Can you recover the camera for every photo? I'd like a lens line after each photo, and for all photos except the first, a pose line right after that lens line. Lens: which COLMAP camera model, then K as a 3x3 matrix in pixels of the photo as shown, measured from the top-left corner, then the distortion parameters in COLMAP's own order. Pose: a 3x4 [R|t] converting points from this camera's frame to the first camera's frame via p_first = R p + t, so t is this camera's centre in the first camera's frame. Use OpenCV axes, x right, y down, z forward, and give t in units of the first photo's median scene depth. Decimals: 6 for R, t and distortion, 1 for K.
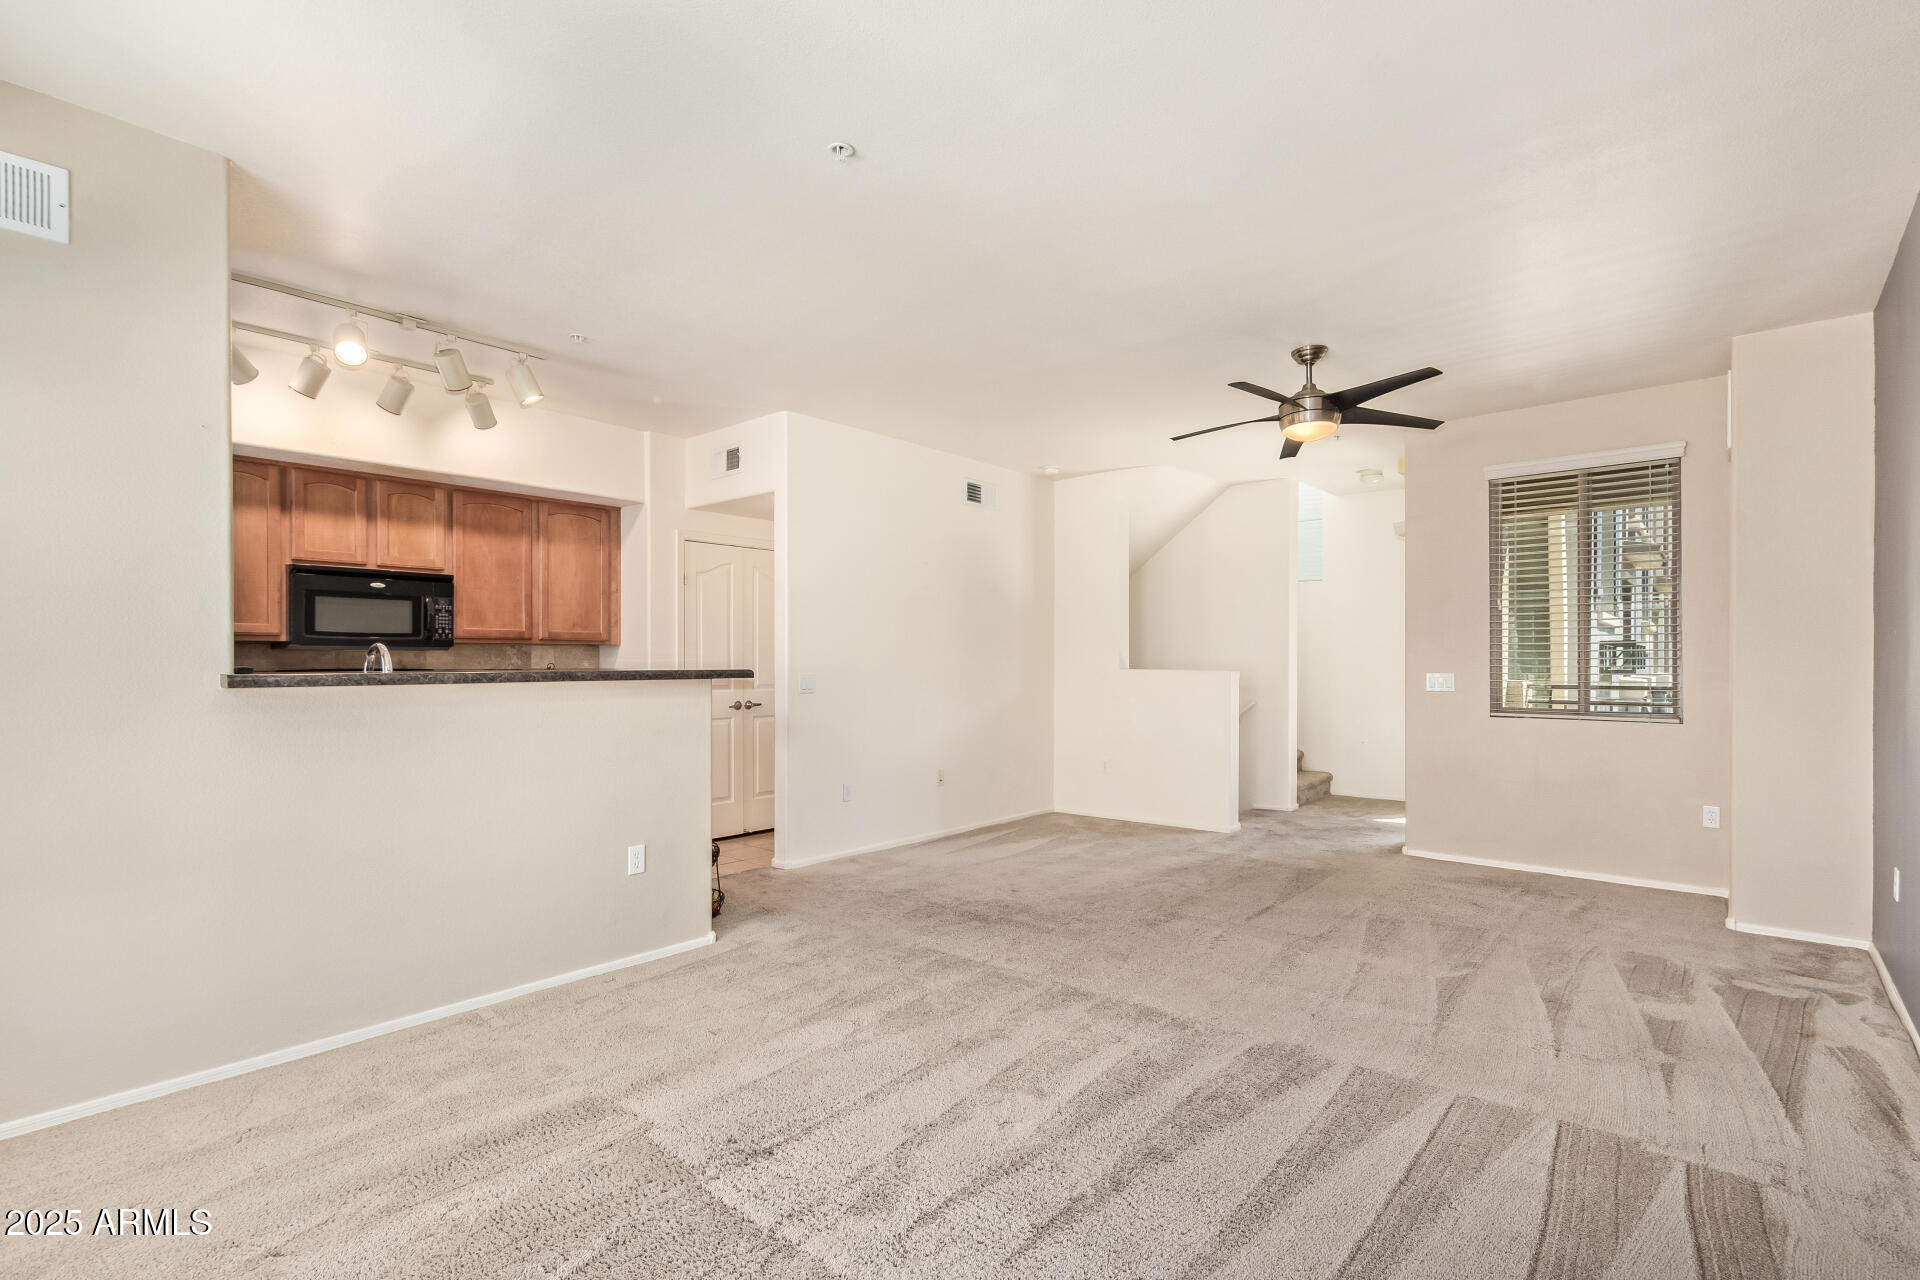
lens RADIAL K [[913.9, 0, 944.8], [0, 913.9, 654.3], [0, 0, 1]] dist [0.012572, -0.003506]
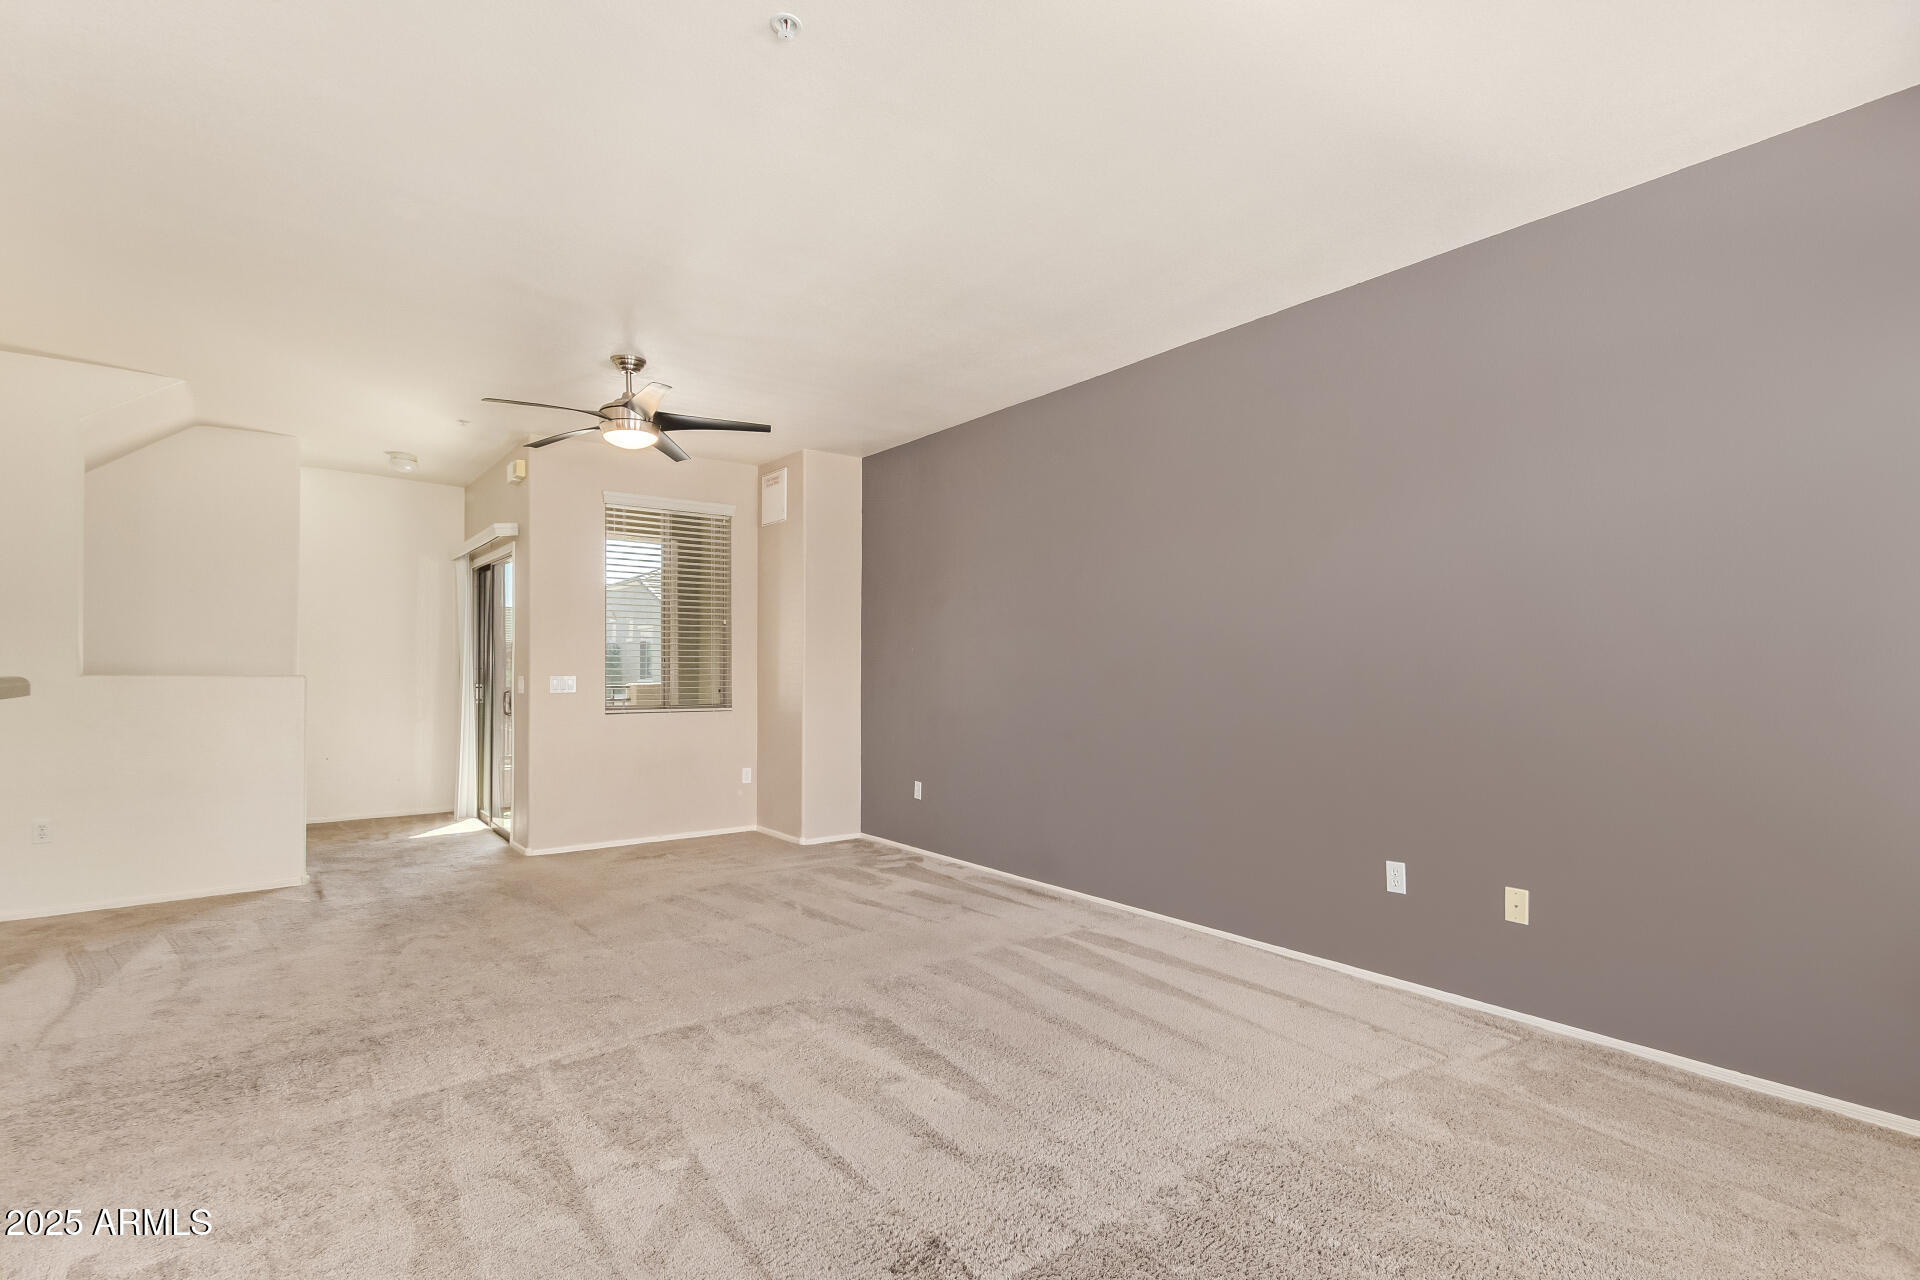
lens RADIAL K [[913.9, 0, 998.8], [0, 913.9, 659.6], [0, 0, 1]] dist [0.012572, -0.003506]
pose [[0.176994, 0.007910, 0.984180, -0.604250], [-0.008352, 0.999944, -0.006534, 0.005838], [-0.984177, -0.007063, 0.177050, 0.469084]]
